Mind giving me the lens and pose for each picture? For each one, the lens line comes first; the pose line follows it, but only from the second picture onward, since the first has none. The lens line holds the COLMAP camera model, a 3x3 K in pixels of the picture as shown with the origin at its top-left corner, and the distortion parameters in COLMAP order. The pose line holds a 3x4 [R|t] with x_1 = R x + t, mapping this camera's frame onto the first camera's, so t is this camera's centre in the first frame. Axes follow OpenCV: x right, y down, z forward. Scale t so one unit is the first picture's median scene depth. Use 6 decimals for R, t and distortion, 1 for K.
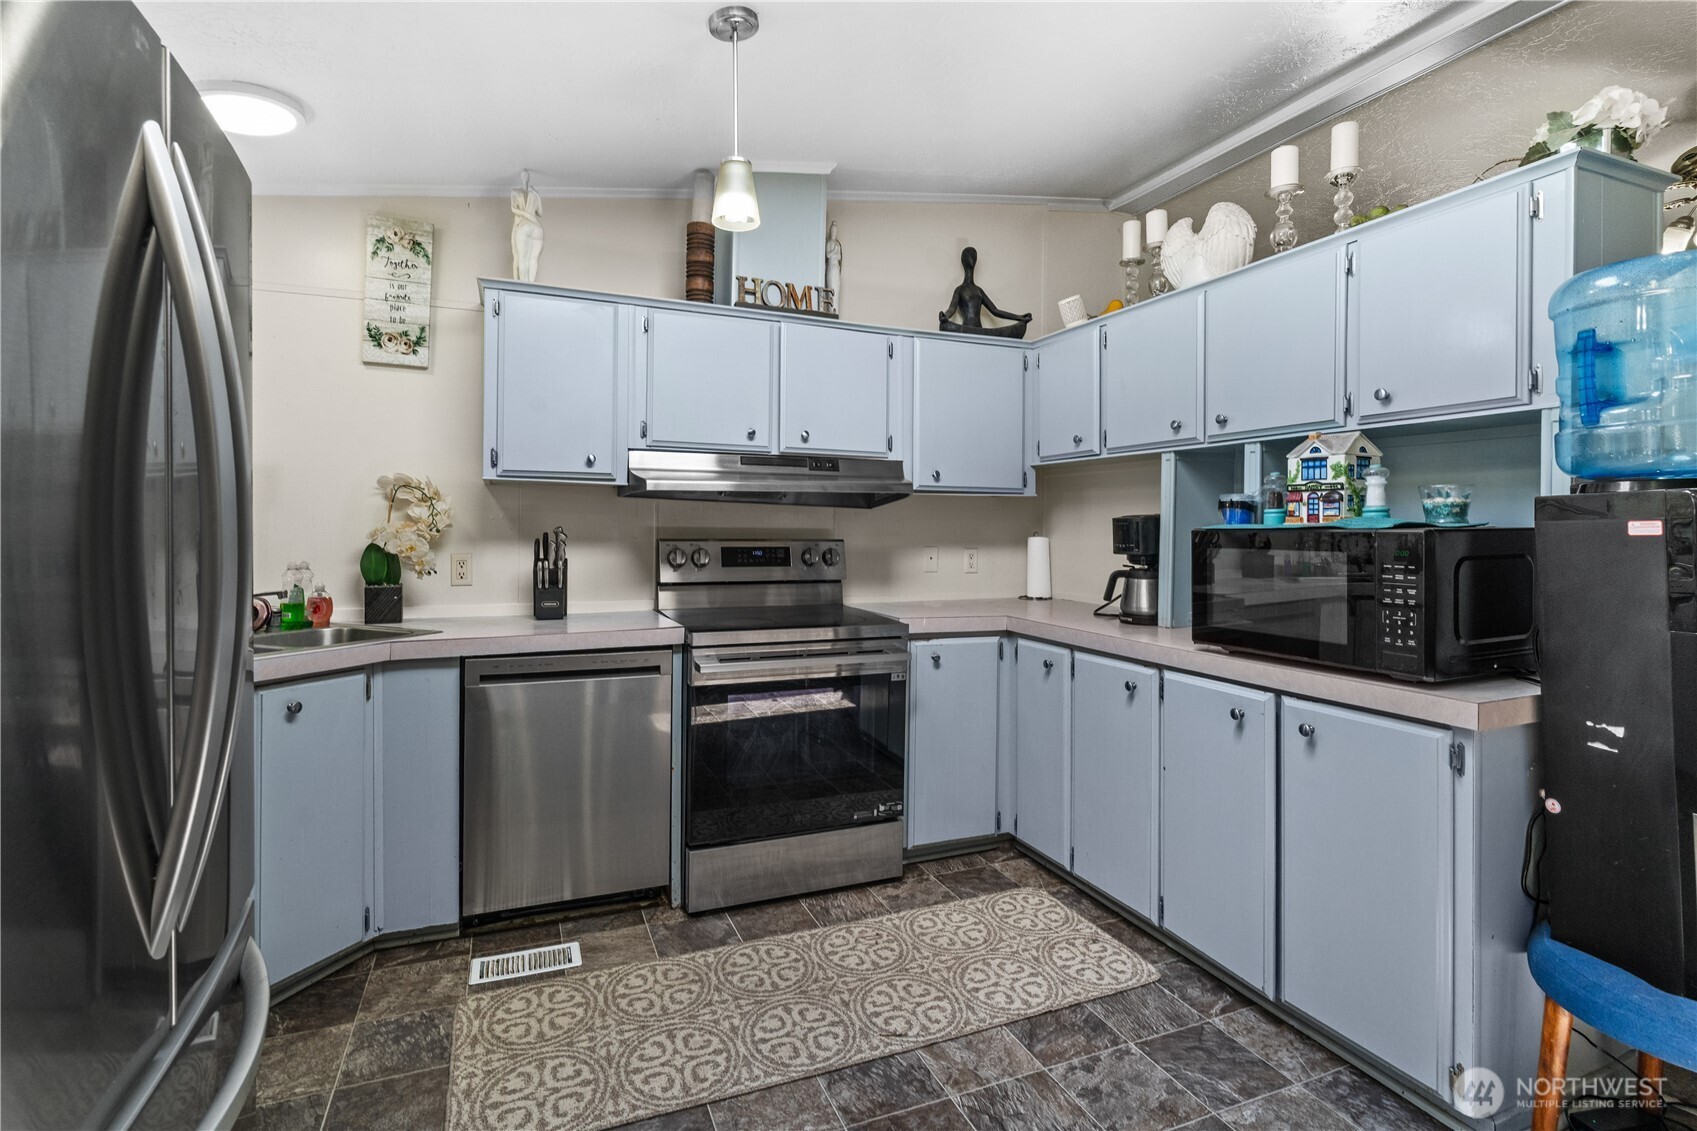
lens RADIAL K [[814.0, 0, 843.5], [0, 814.0, 527.1], [0, 0, 1]] dist [-0.005001, 0.000458]
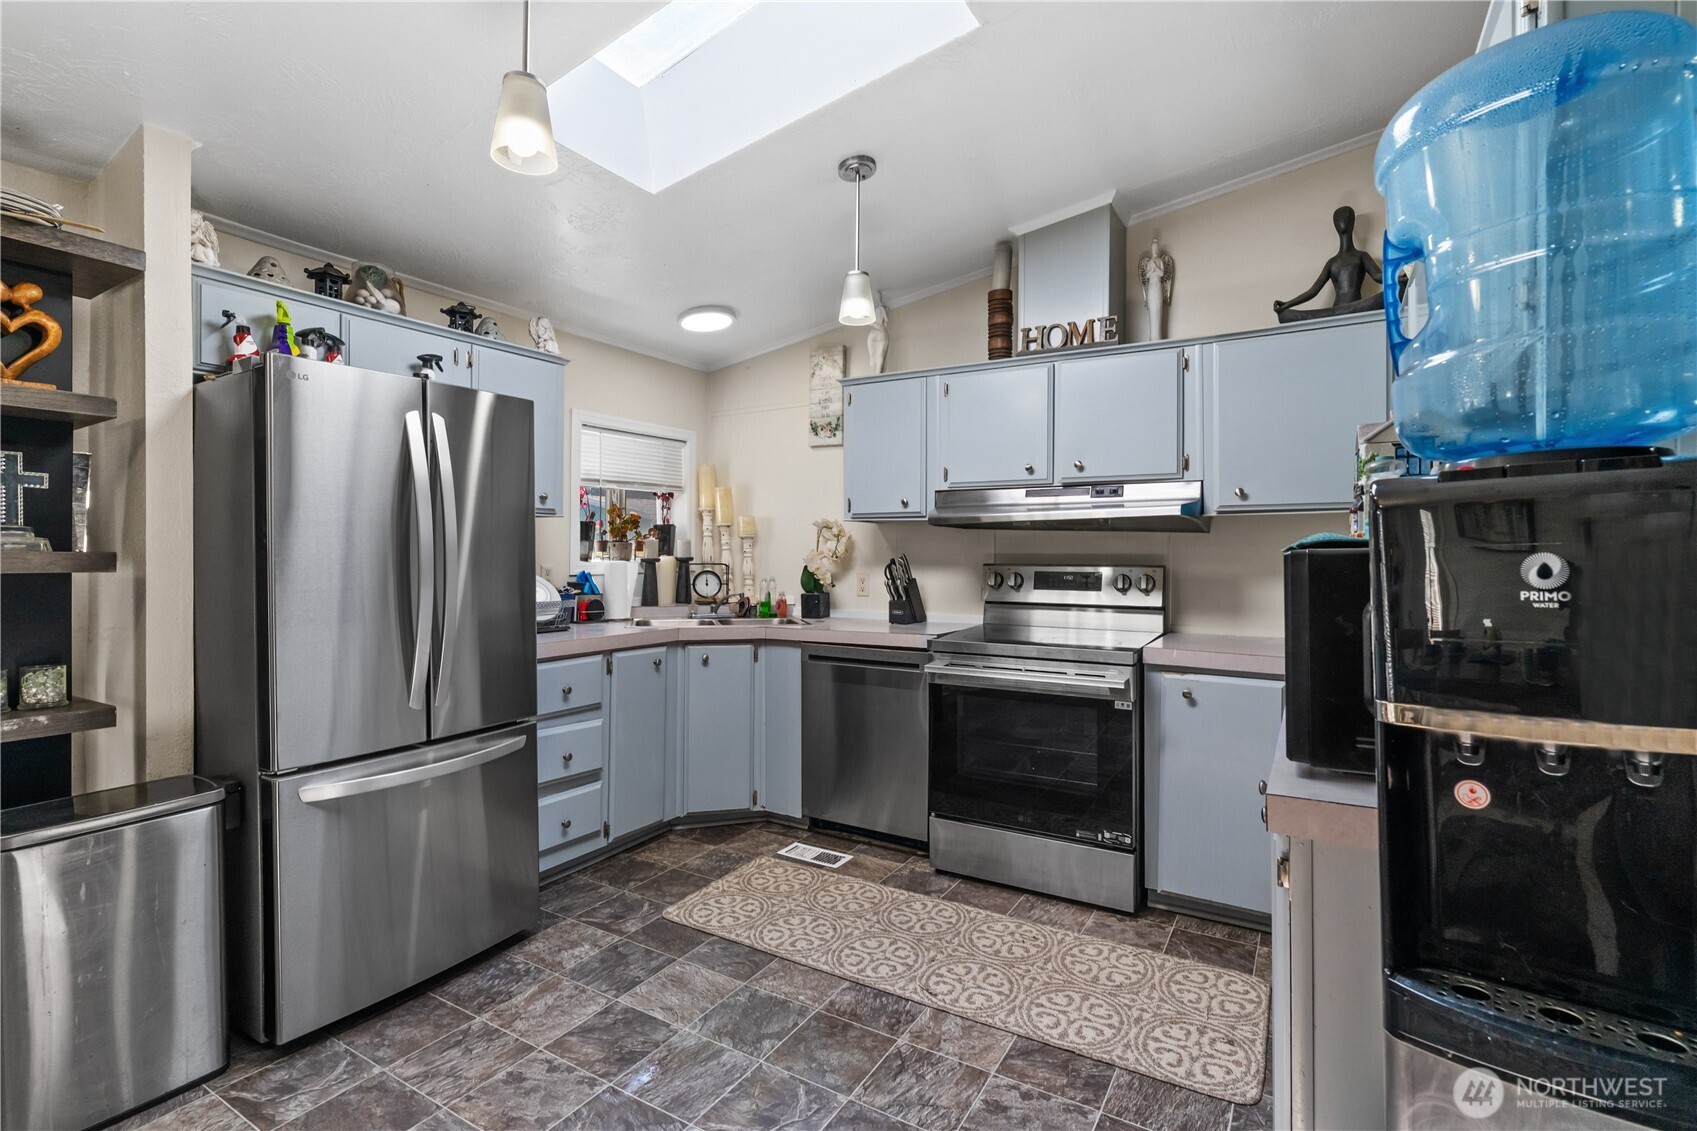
lens RADIAL K [[794.5, 0, 834.7], [0, 794.5, 550.0], [0, 0, 1]] dist [-0.002262, 0.000698]
pose [[0.588454, -0.009801, -0.808472, 0.704594], [0.004647, 0.999951, -0.008739, 0.004757], [0.808518, 0.001386, 0.588470, 0.175676]]
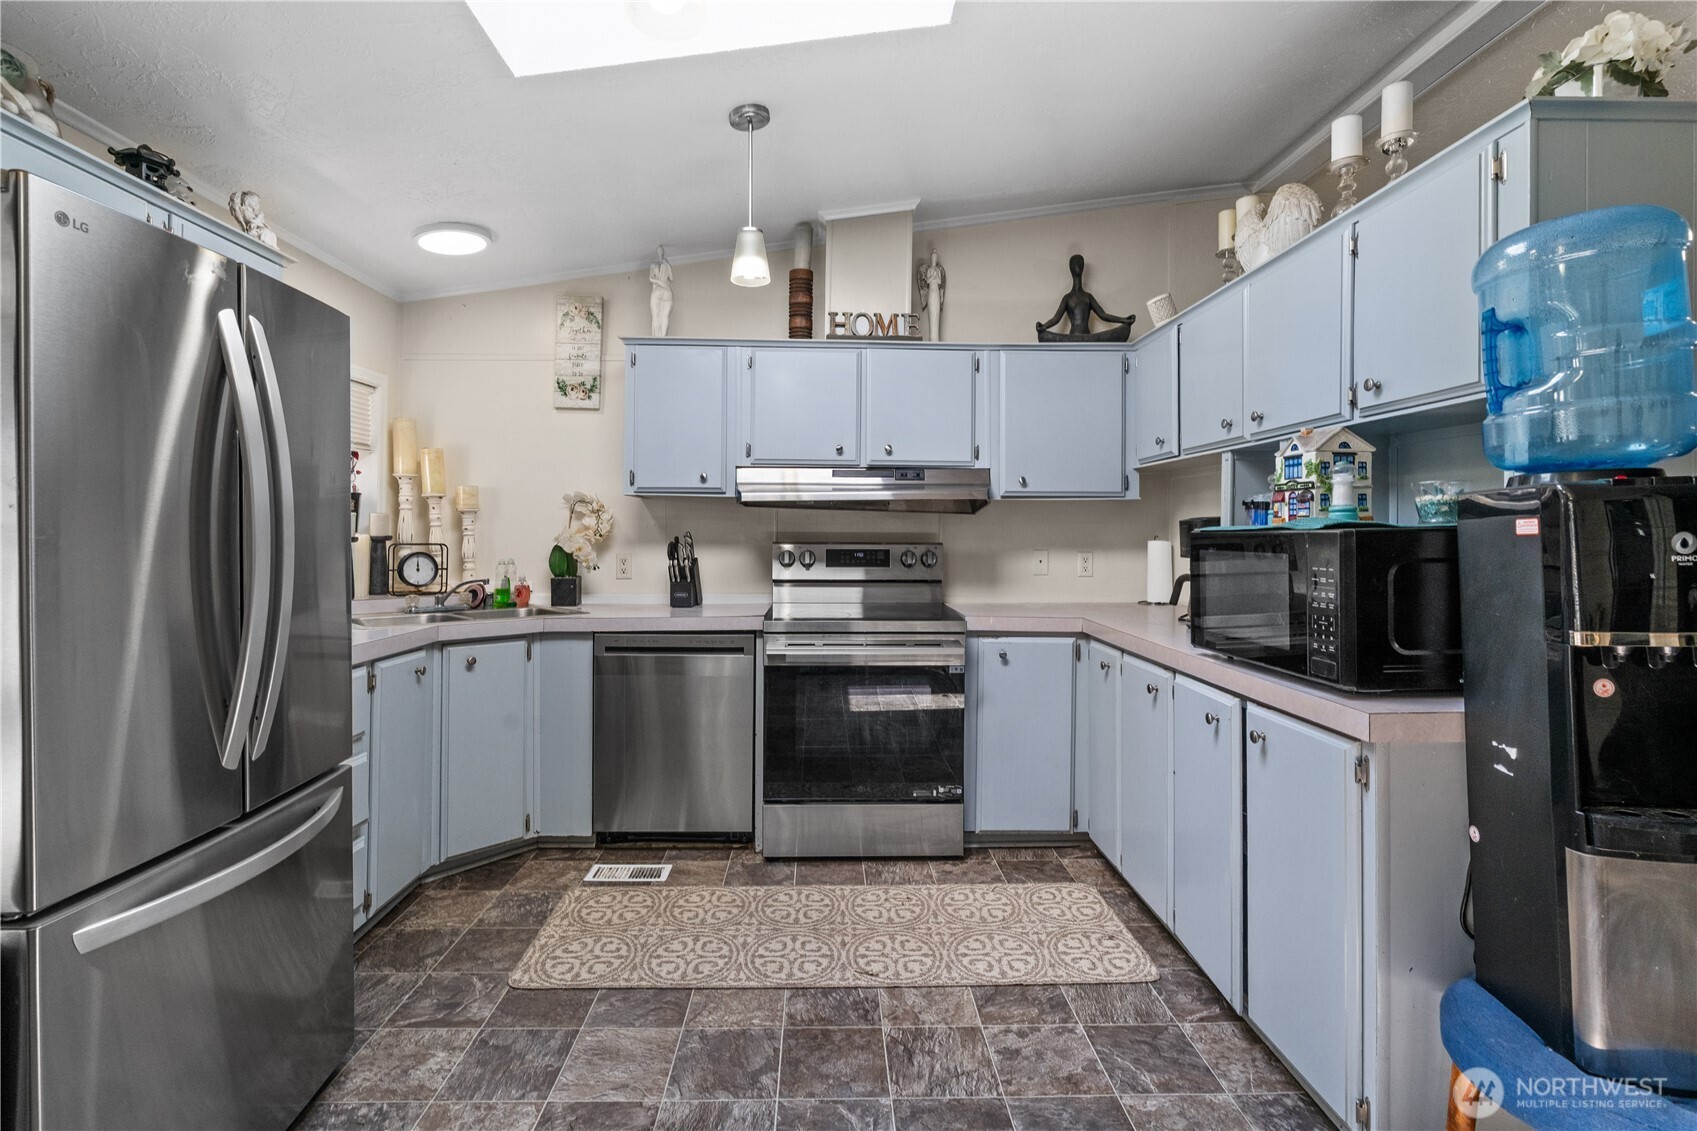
lens RADIAL K [[807.0, 0, 840.4], [0, 807.0, 529.2], [0, 0, 1]] dist [-0.003296, 0.000221]
pose [[0.933346, -0.005504, -0.358935, 0.341700], [0.003545, 0.999975, -0.006116, 0.004115], [0.358960, 0.004436, 0.933343, -0.060571]]
